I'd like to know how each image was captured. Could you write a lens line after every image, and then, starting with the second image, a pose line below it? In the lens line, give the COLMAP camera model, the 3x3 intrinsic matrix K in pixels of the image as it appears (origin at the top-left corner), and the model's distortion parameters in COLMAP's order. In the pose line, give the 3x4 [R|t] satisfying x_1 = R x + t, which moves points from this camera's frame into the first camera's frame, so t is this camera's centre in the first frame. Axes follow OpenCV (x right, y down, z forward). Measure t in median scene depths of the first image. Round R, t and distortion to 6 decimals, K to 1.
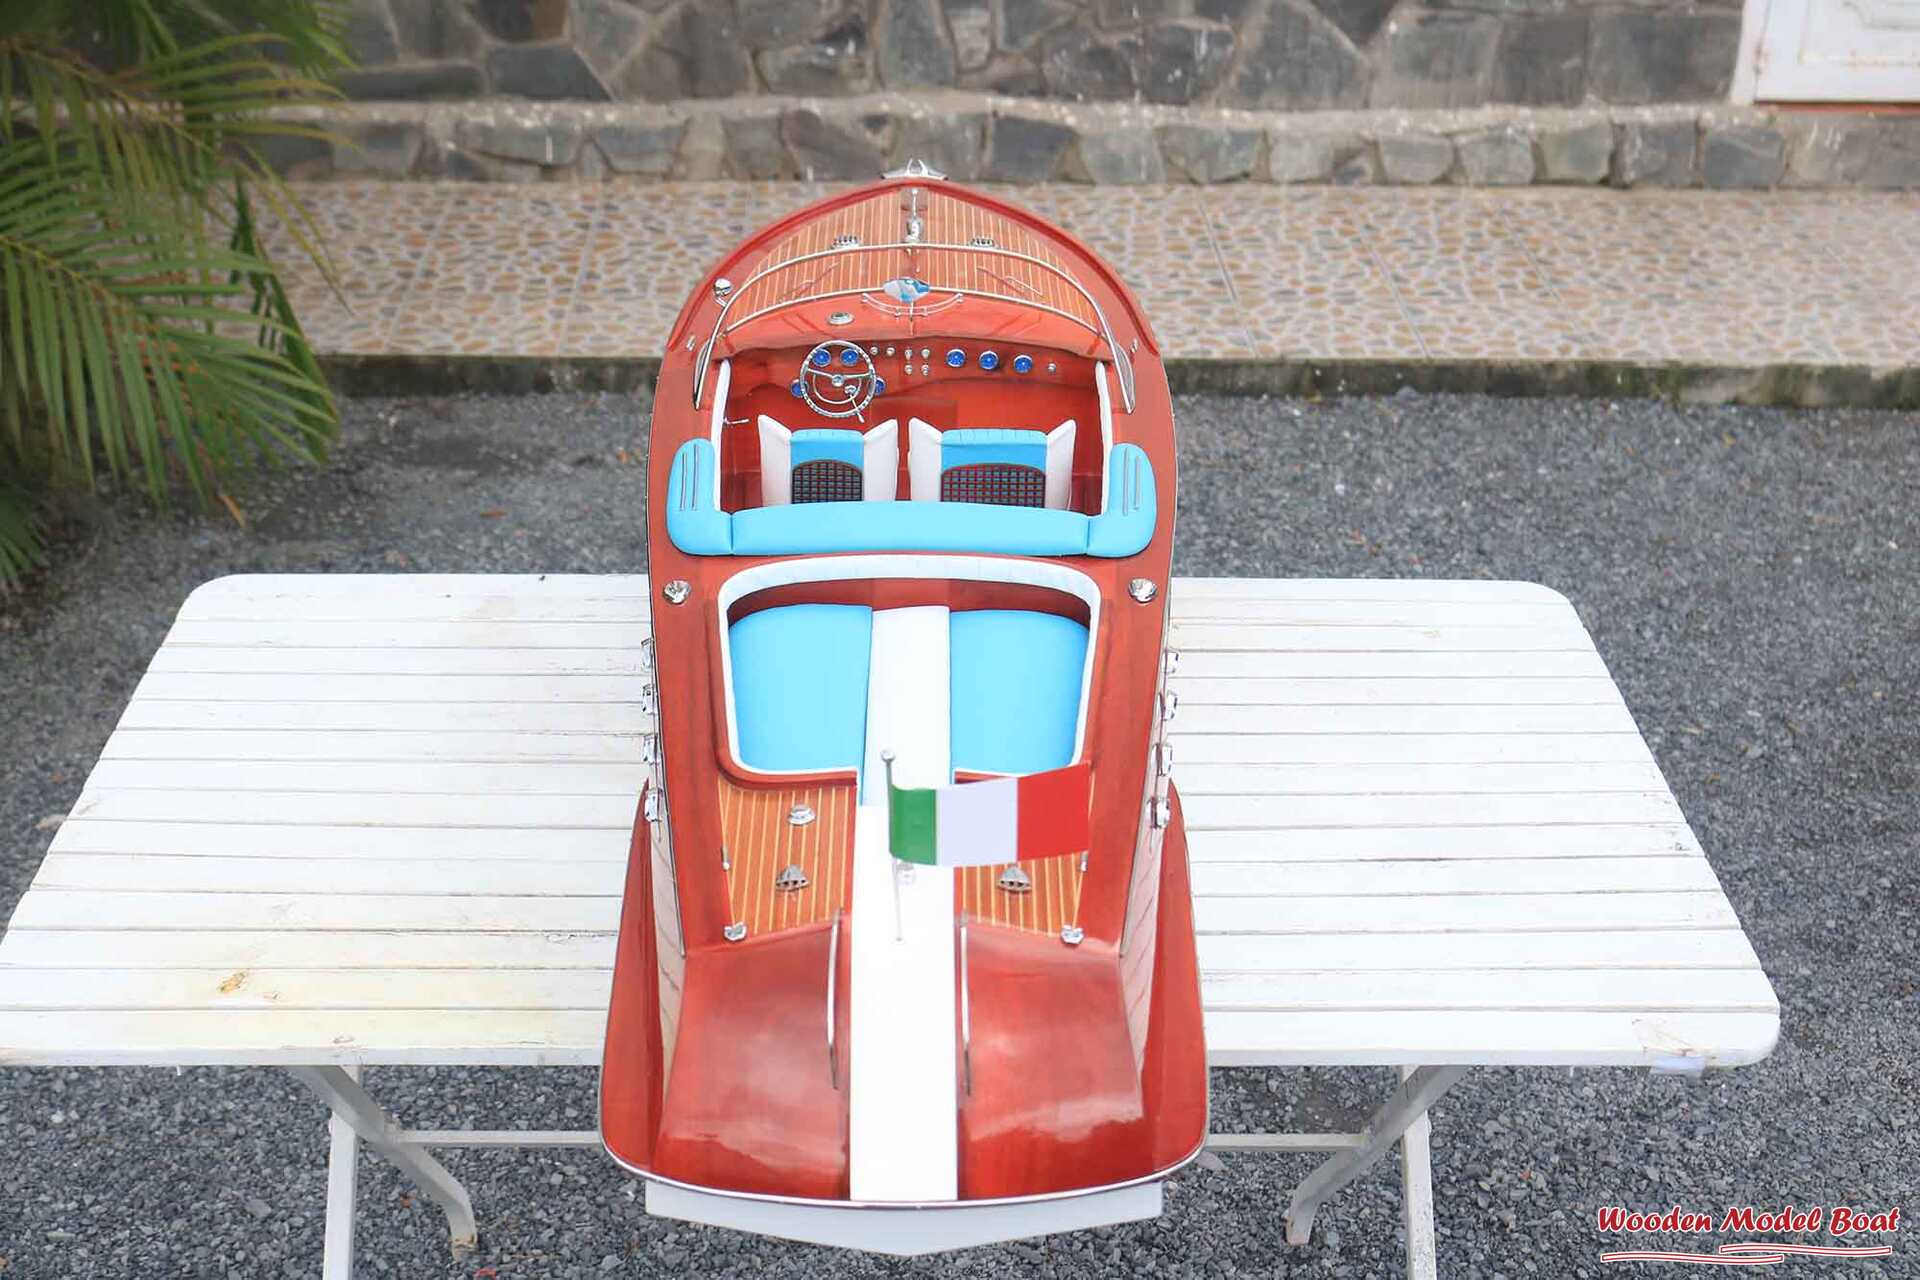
lens RADIAL K [[2982.9, 0, 961.2], [0, 2982.9, 646.0], [0, 0, 1]] dist [-0.032644, 0.000000]
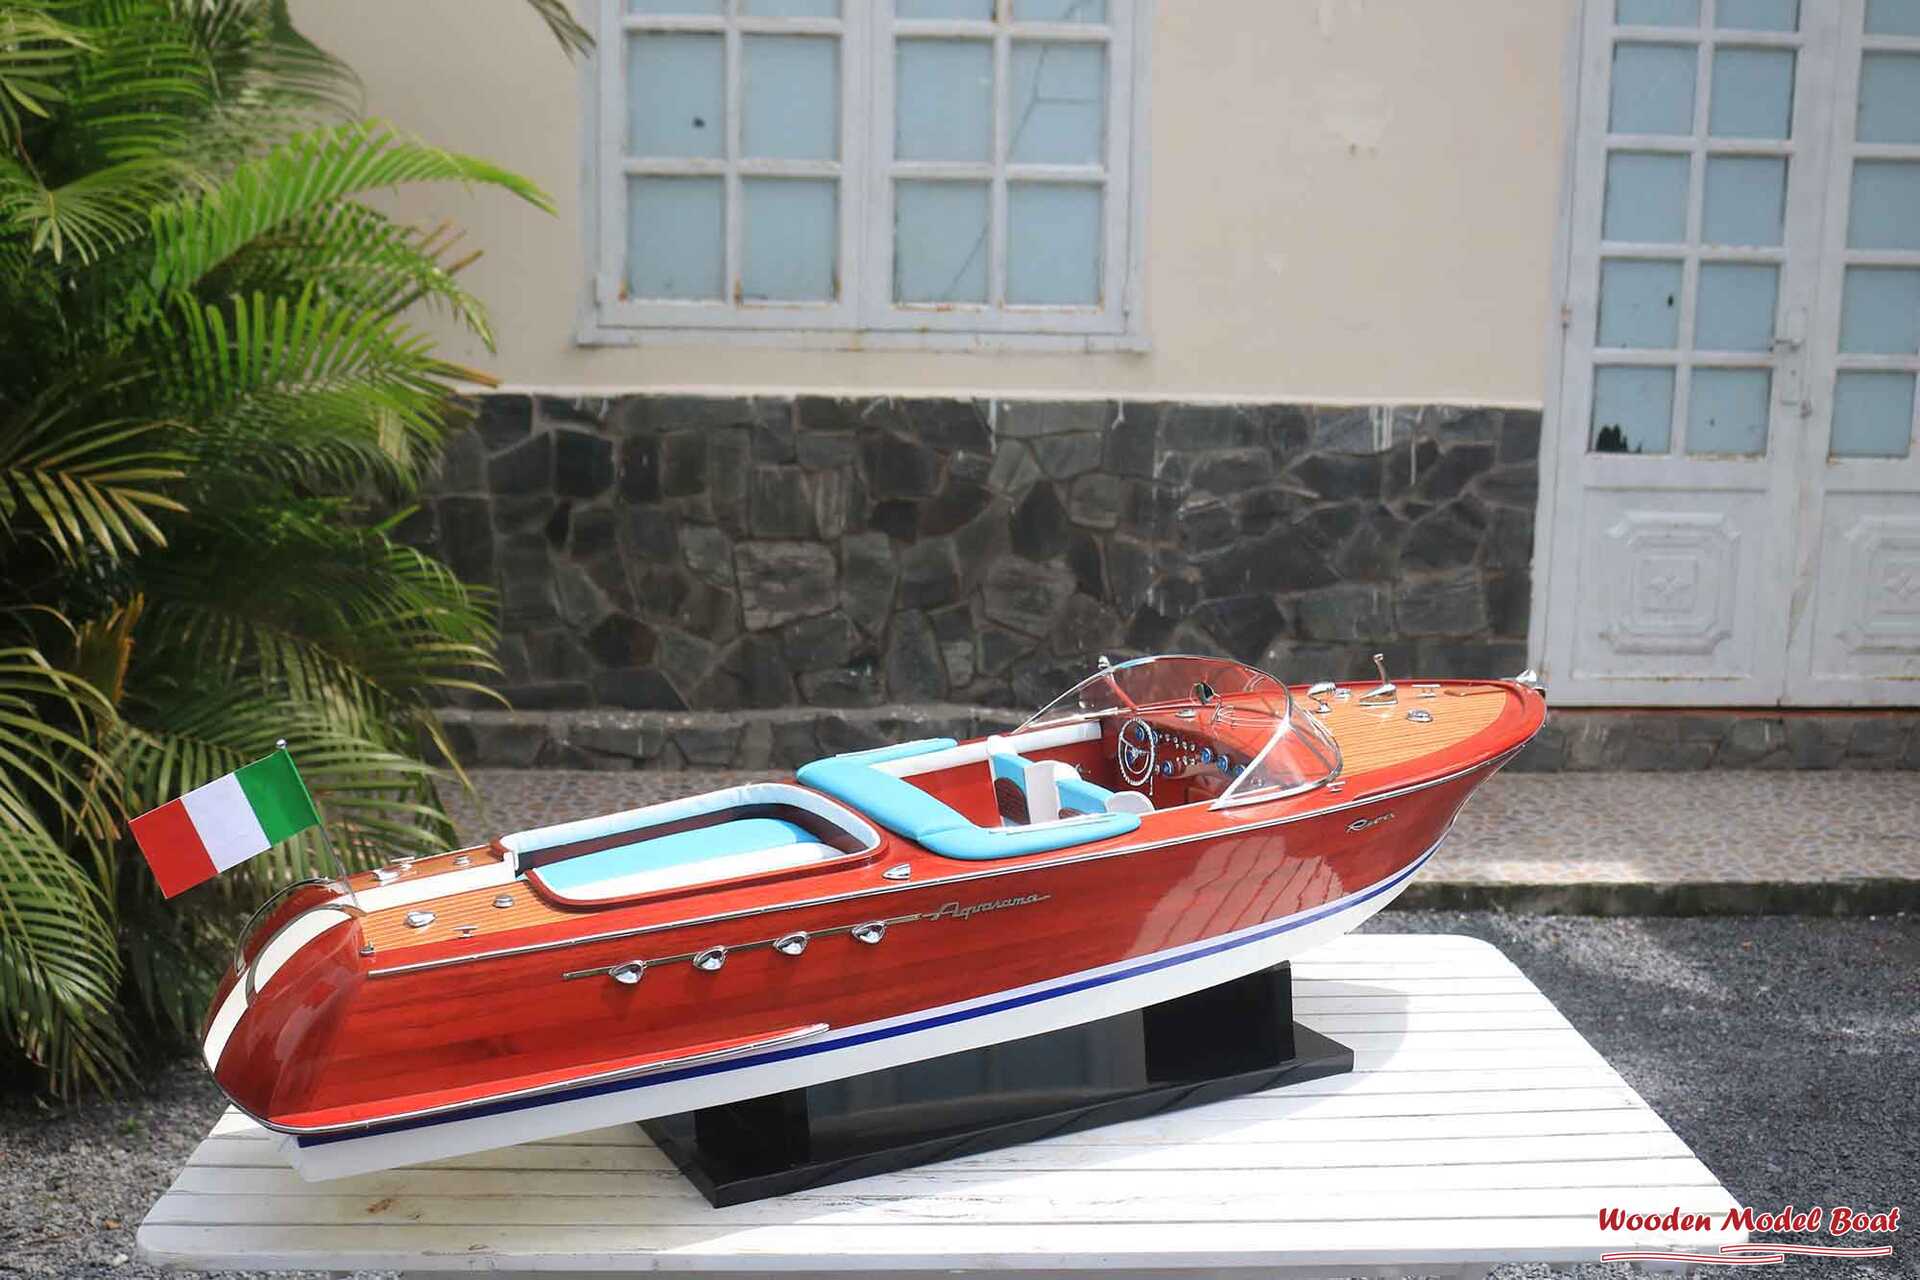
lens RADIAL K [[2149.9, 0, 964.2], [0, 2149.9, 617.0], [0, 0, 1]] dist [-0.084629, 0.000000]
pose [[0.999672, -0.003722, 0.025326, -0.019537], [0.010890, 0.957224, -0.289144, 0.057890], [-0.023166, 0.289325, 0.956951, 0.073454]]
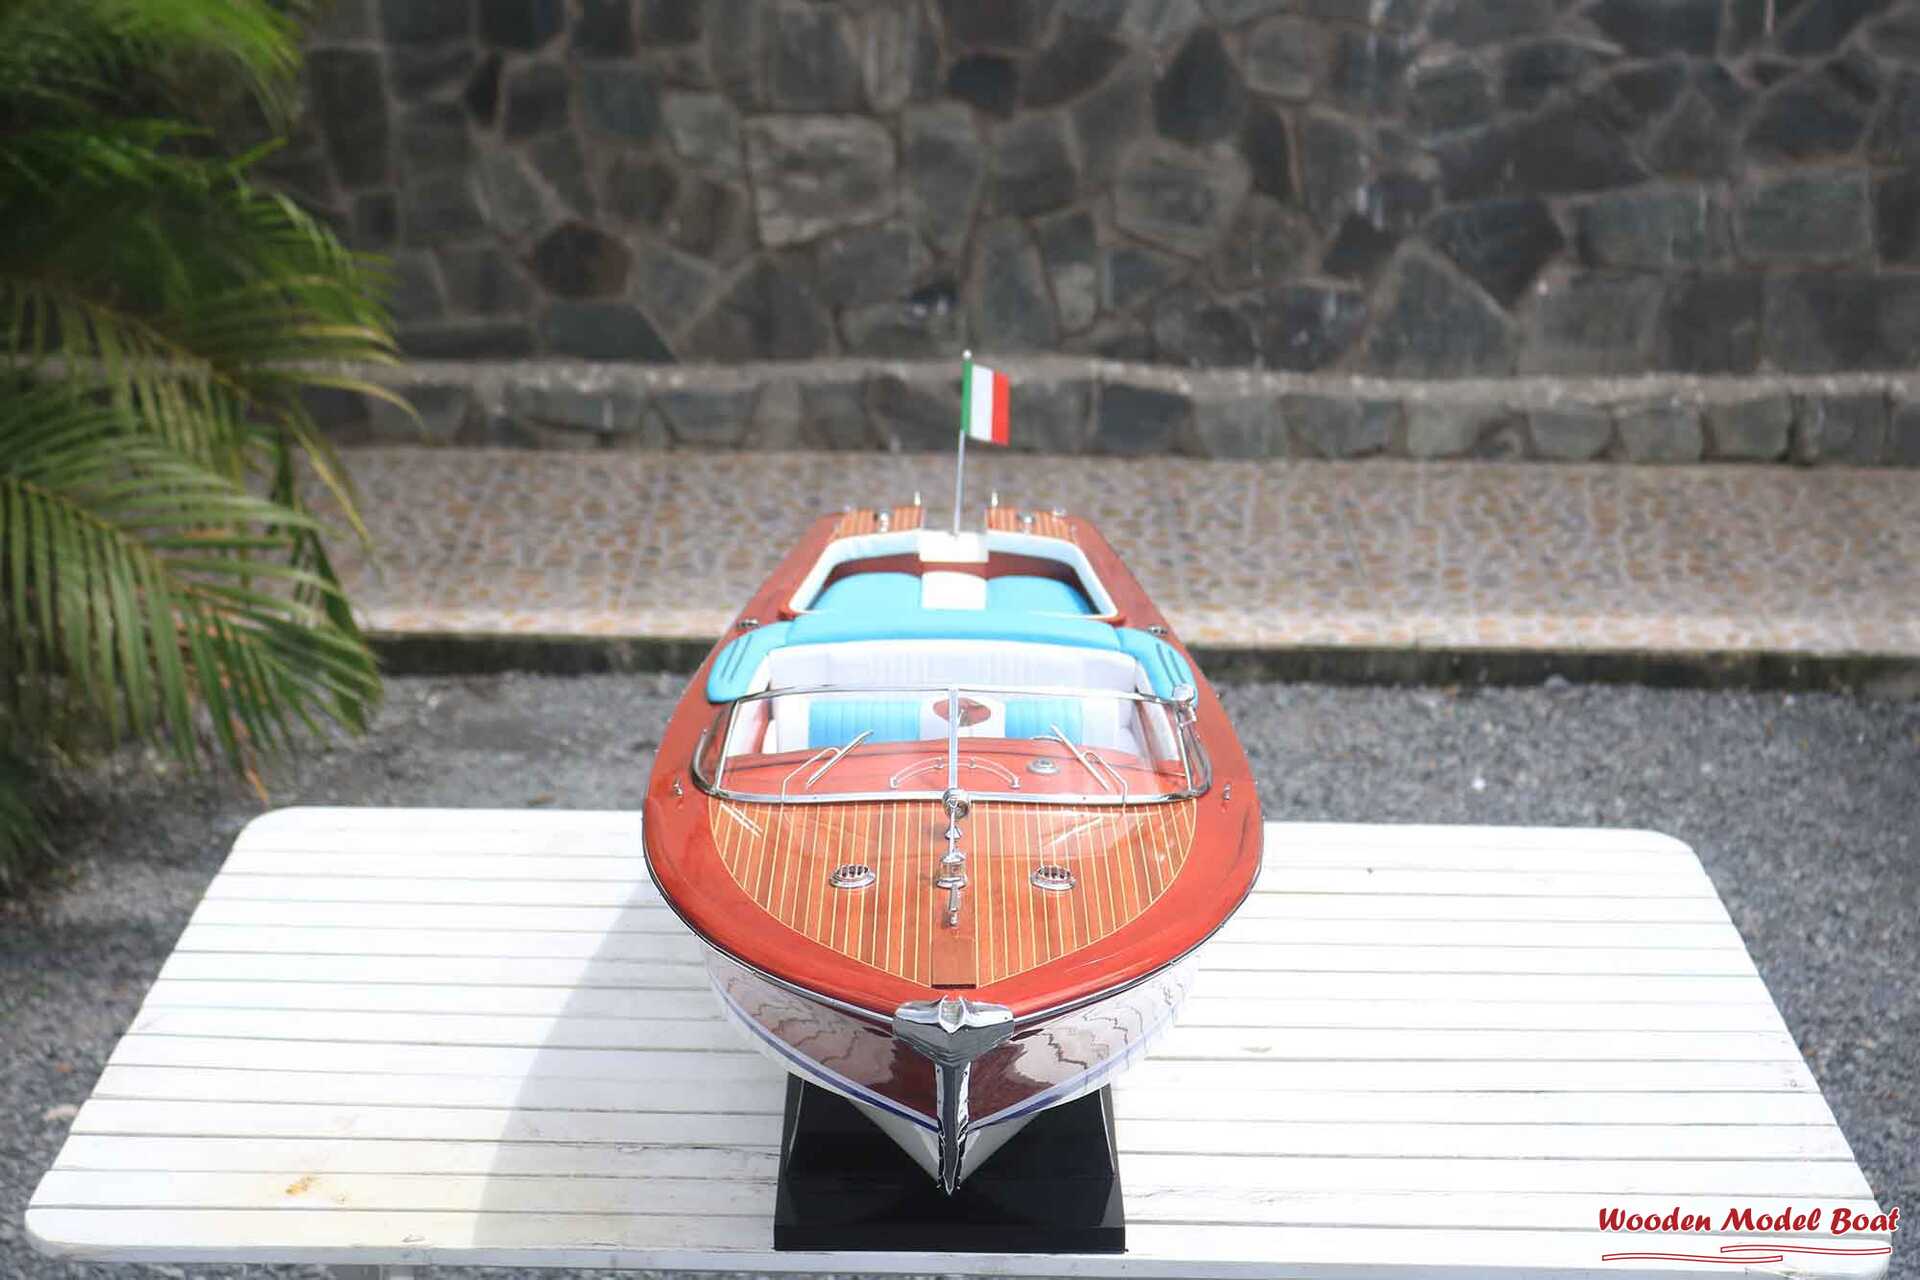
lens RADIAL K [[3608.0, 0, 943.1], [0, 3608.0, 642.2], [0, 0, 1]] dist [0.016397, 0.000000]
pose [[0.999344, 0.008740, -0.035139, 0.002975], [-0.012808, 0.993019, -0.117259, 0.030910], [0.033868, 0.117632, 0.992480, -0.083028]]
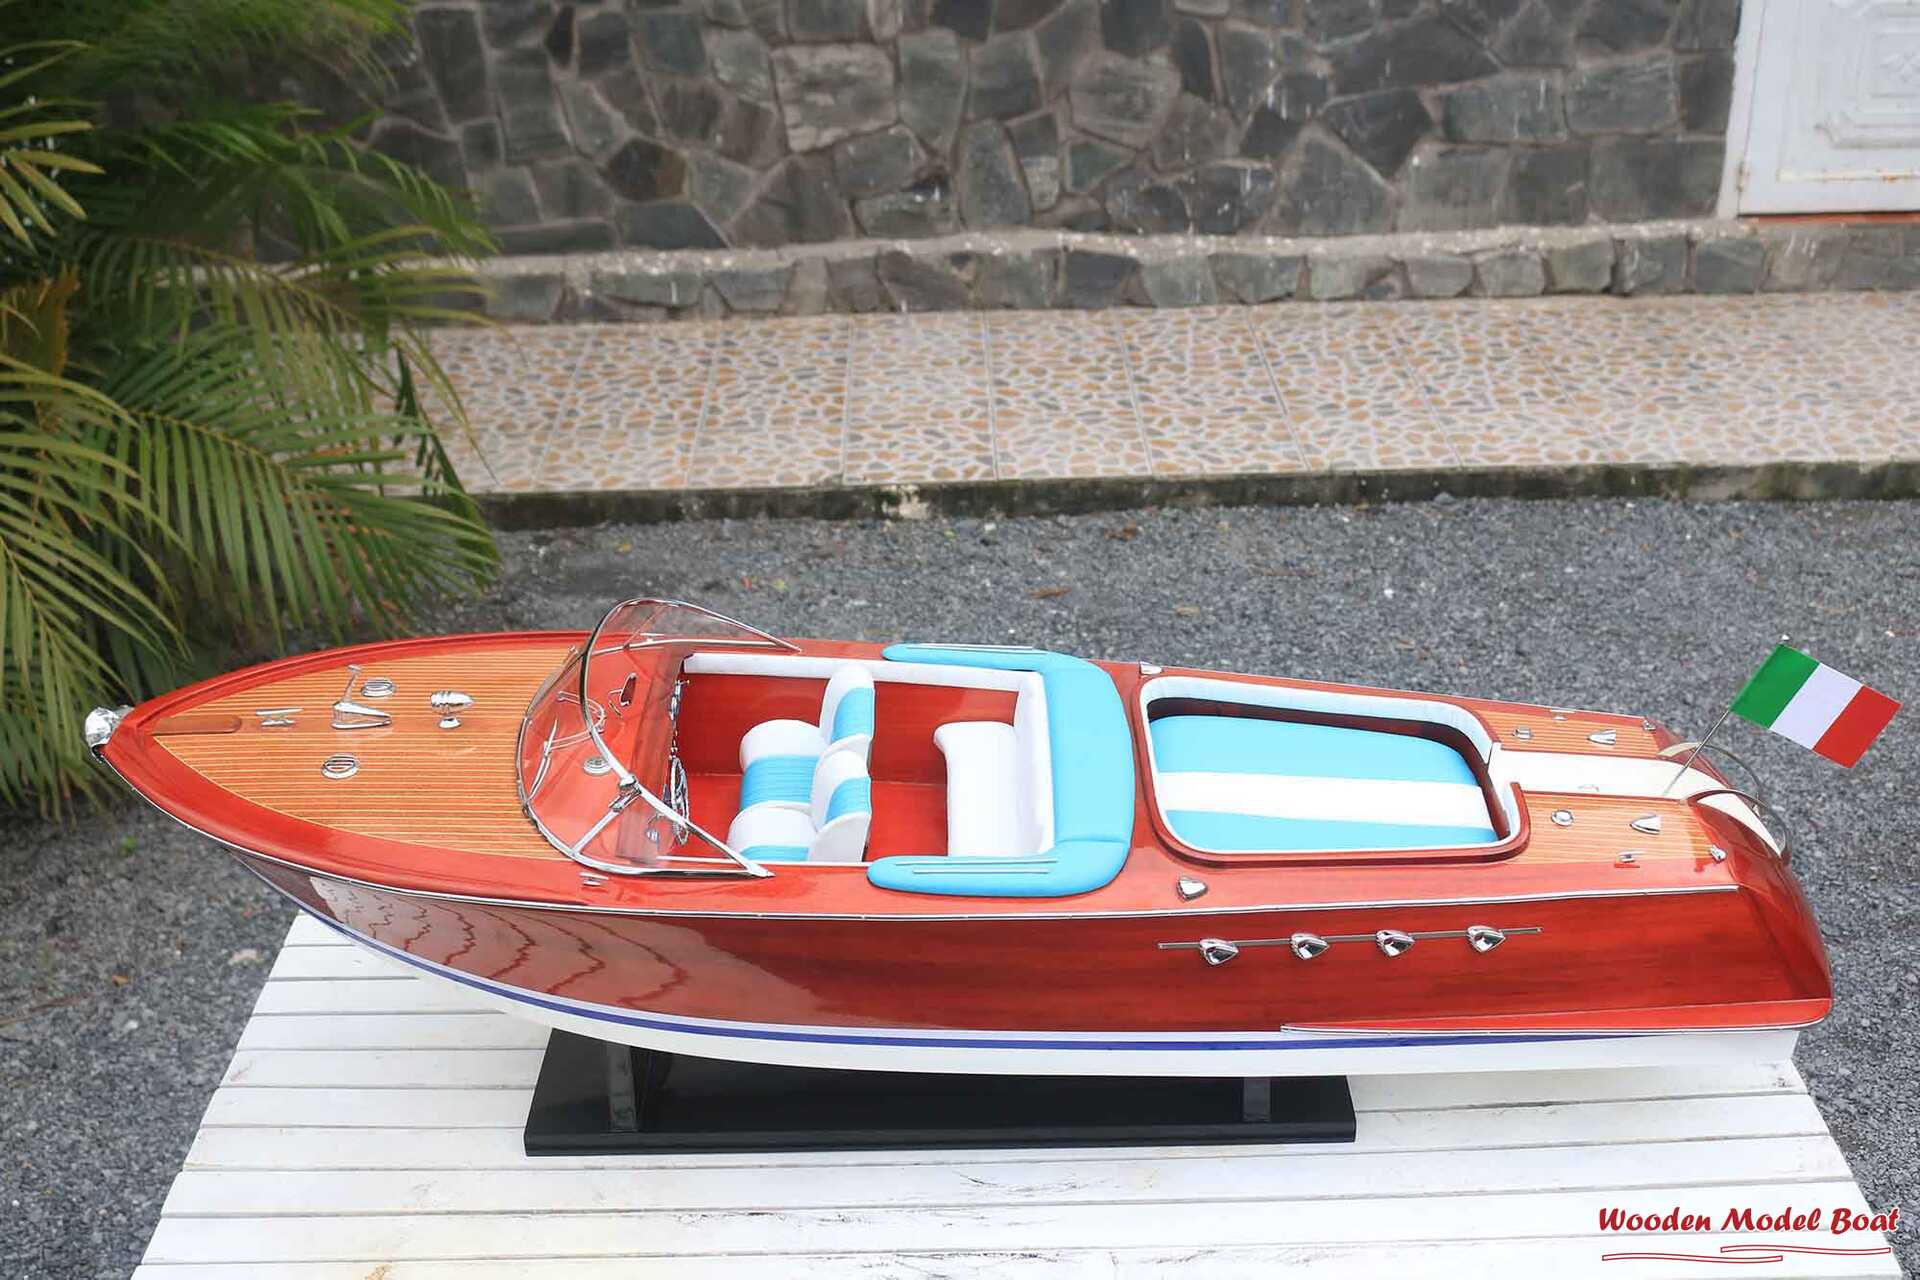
lens RADIAL K [[2426.7, 0, 944.7], [0, 2426.7, 623.3], [0, 0, 1]] dist [-0.066497, 0.000000]
pose [[0.998970, -0.027761, -0.035894, -0.005723], [0.028207, 0.999530, 0.011981, -0.051183], [0.035544, -0.012982, 0.999284, 0.081233]]
